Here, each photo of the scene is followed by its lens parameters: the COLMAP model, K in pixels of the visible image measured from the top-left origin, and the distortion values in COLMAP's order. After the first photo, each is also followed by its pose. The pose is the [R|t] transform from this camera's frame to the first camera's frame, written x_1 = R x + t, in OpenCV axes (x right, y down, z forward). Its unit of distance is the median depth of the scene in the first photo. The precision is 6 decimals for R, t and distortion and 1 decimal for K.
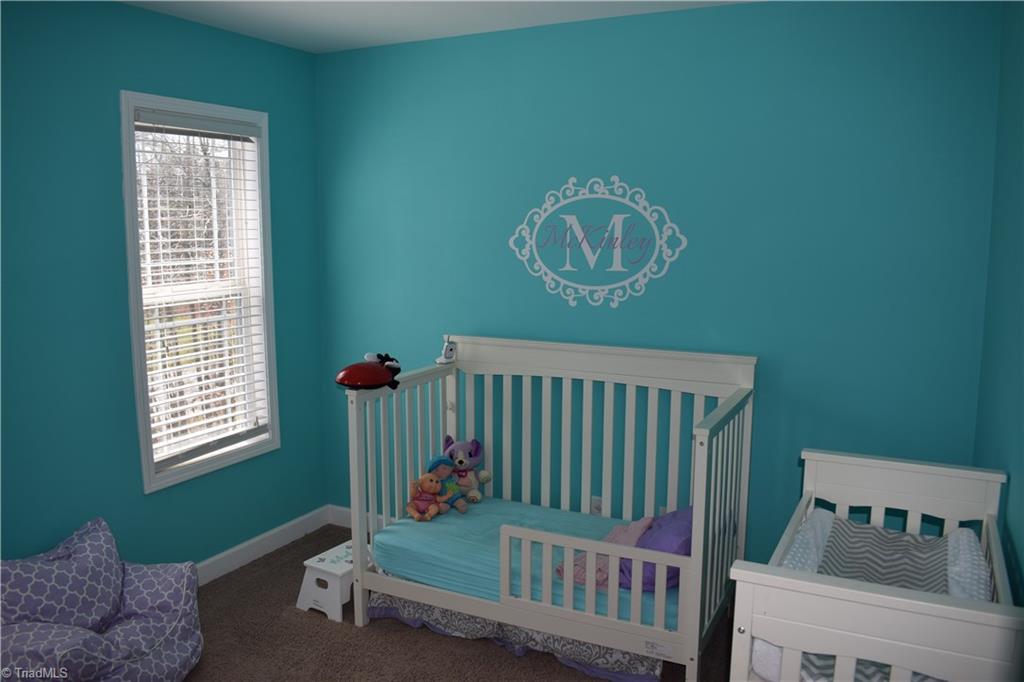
lens RADIAL K [[807.2, 0, 512.0], [0, 807.2, 341.0], [0, 0, 1]] dist [-0.088611, -0.001744]
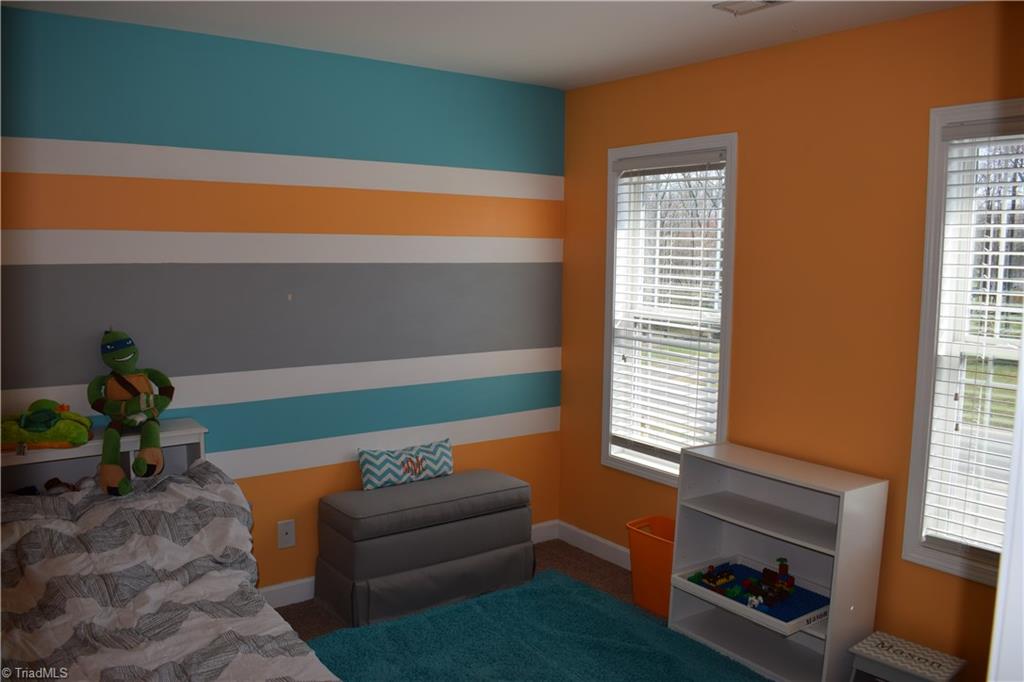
lens RADIAL K [[807.2, 0, 512.0], [0, 807.2, 341.0], [0, 0, 1]] dist [-0.088611, -0.001744]
pose [[-0.444580, 0.101251, -0.889998, 0.681294], [-0.133088, 0.975096, 0.177413, -0.195457], [0.885797, 0.197322, -0.420033, 1.285771]]
